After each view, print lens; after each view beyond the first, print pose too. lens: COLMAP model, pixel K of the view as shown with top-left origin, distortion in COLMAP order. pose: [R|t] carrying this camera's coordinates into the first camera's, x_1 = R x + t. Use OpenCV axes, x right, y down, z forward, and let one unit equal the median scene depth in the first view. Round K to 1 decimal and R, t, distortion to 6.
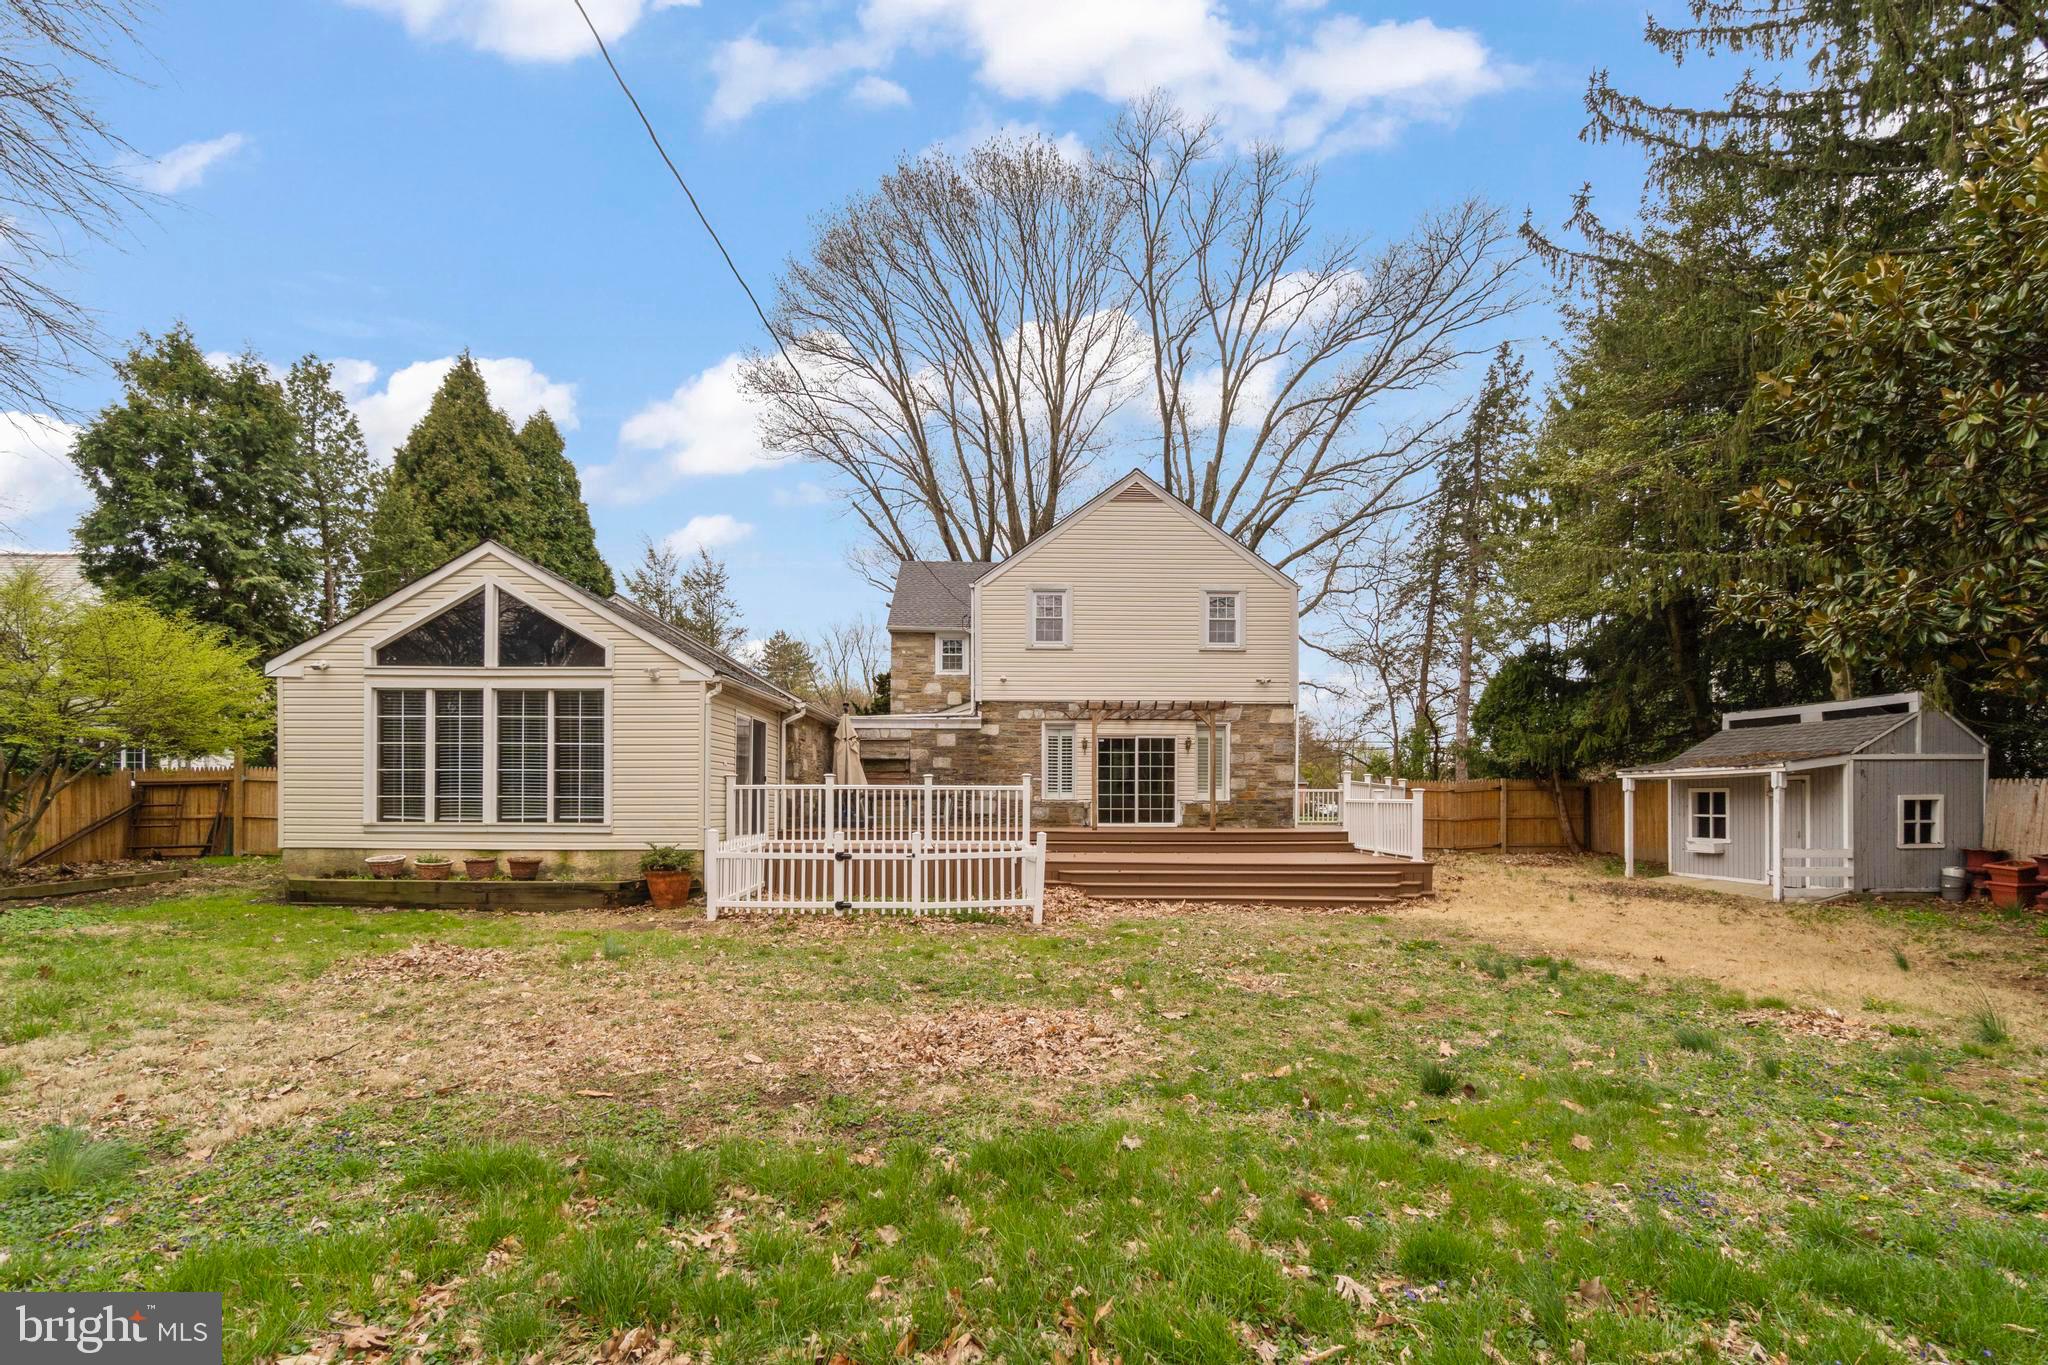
lens RADIAL K [[910.7, 0, 1027.2], [0, 910.7, 808.7], [0, 0, 1]] dist [-0.001860, 0.000105]
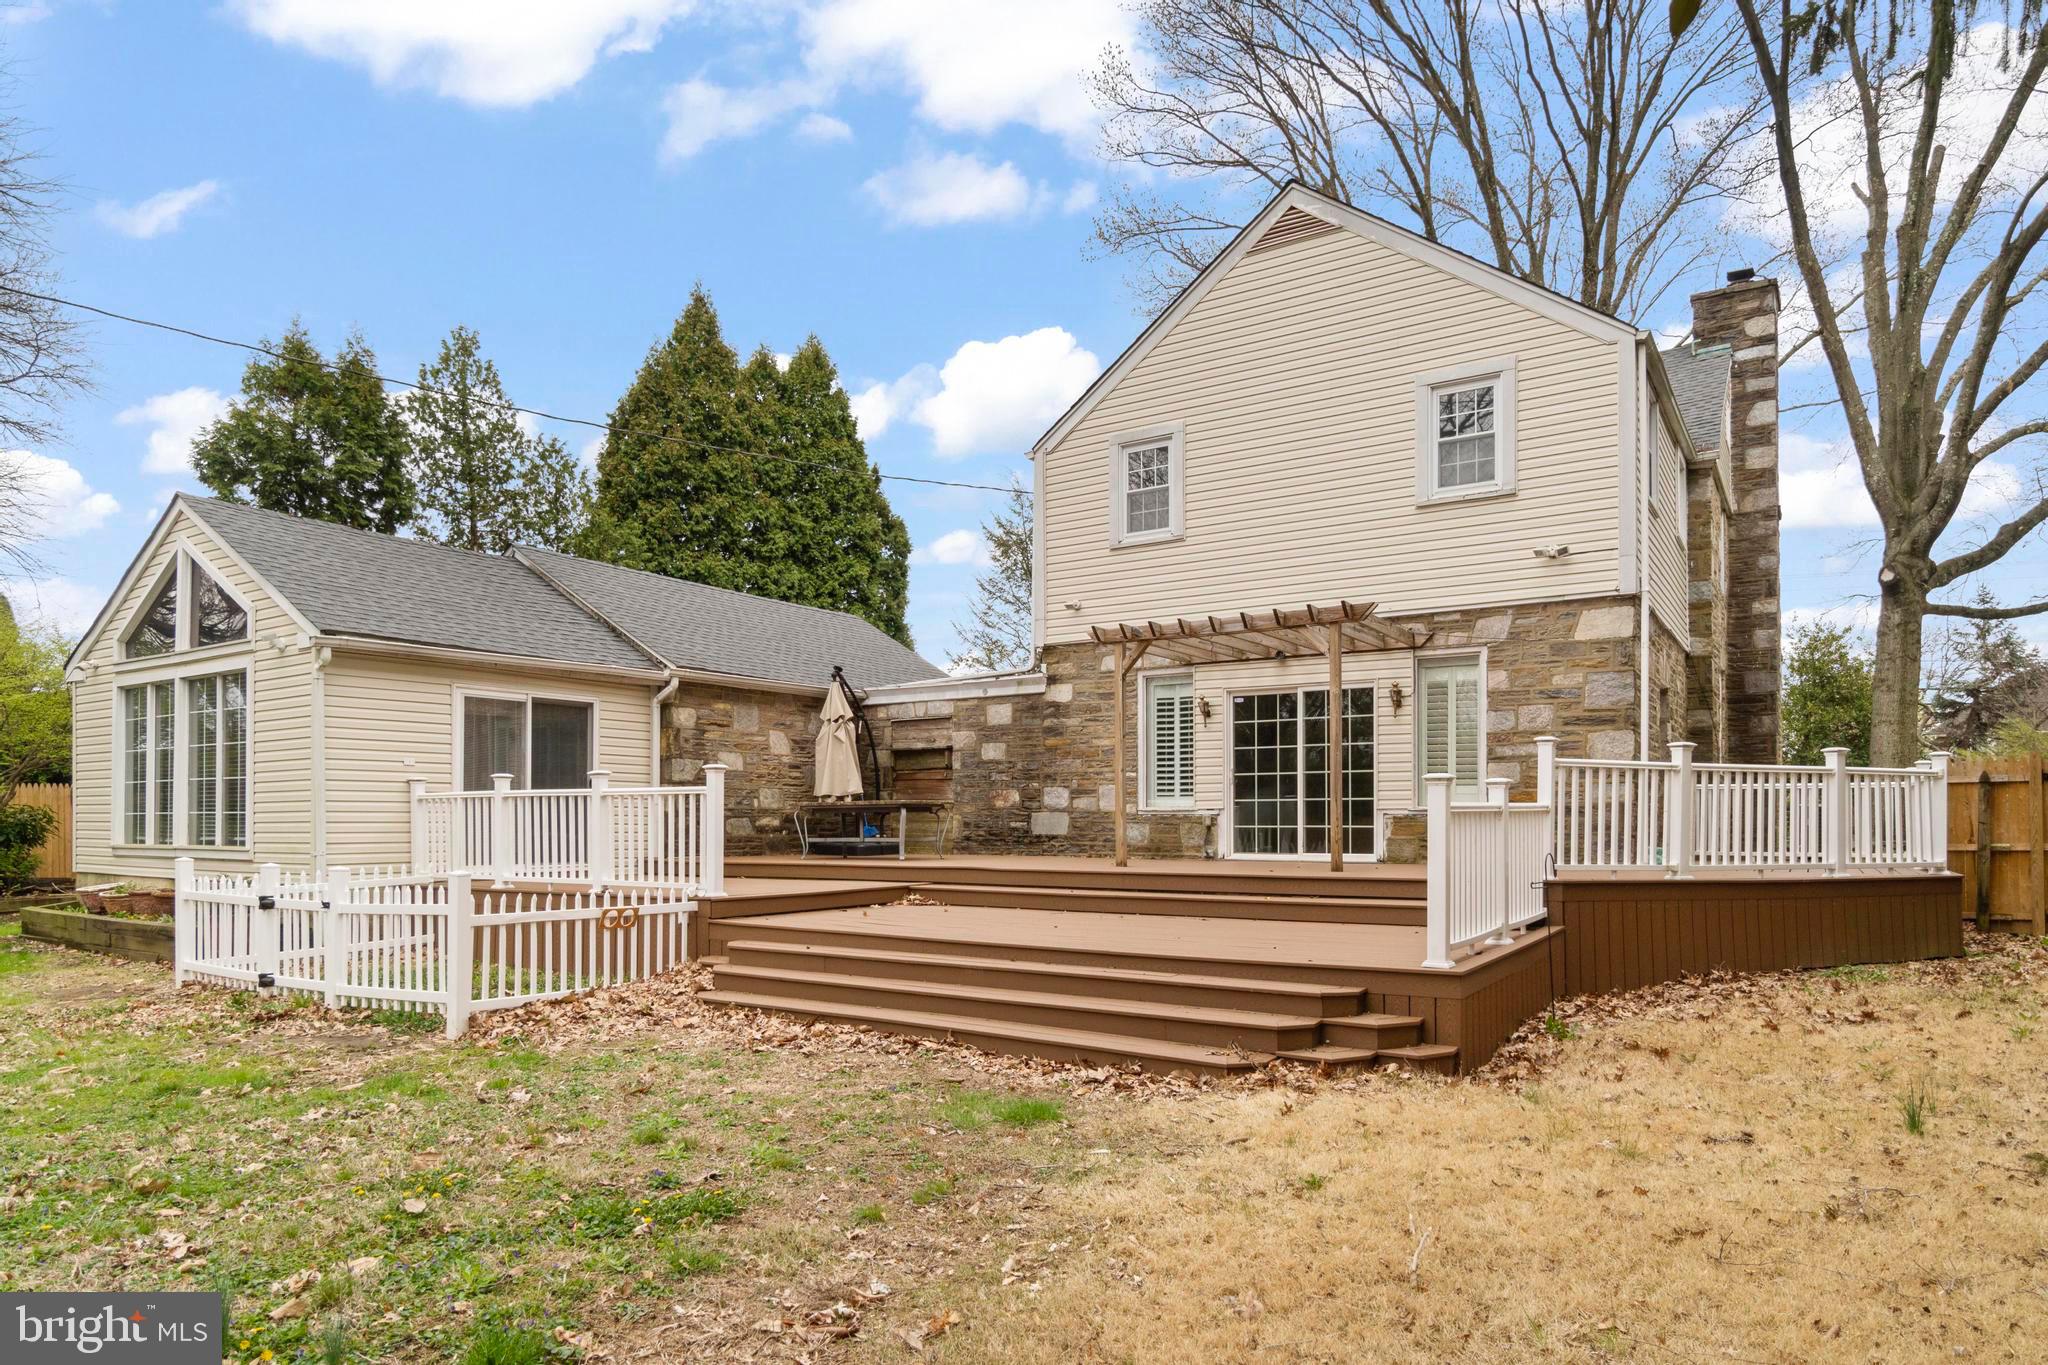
lens RADIAL K [[1222.2, 0, 1026.1], [0, 1222.2, 815.9], [0, 0, 1]] dist [0.000222, -0.000871]
pose [[0.826050, -0.005582, -0.563569, 0.465045], [0.001700, 0.999971, -0.007413, -0.001222], [0.563594, 0.005165, 0.826036, 0.396649]]
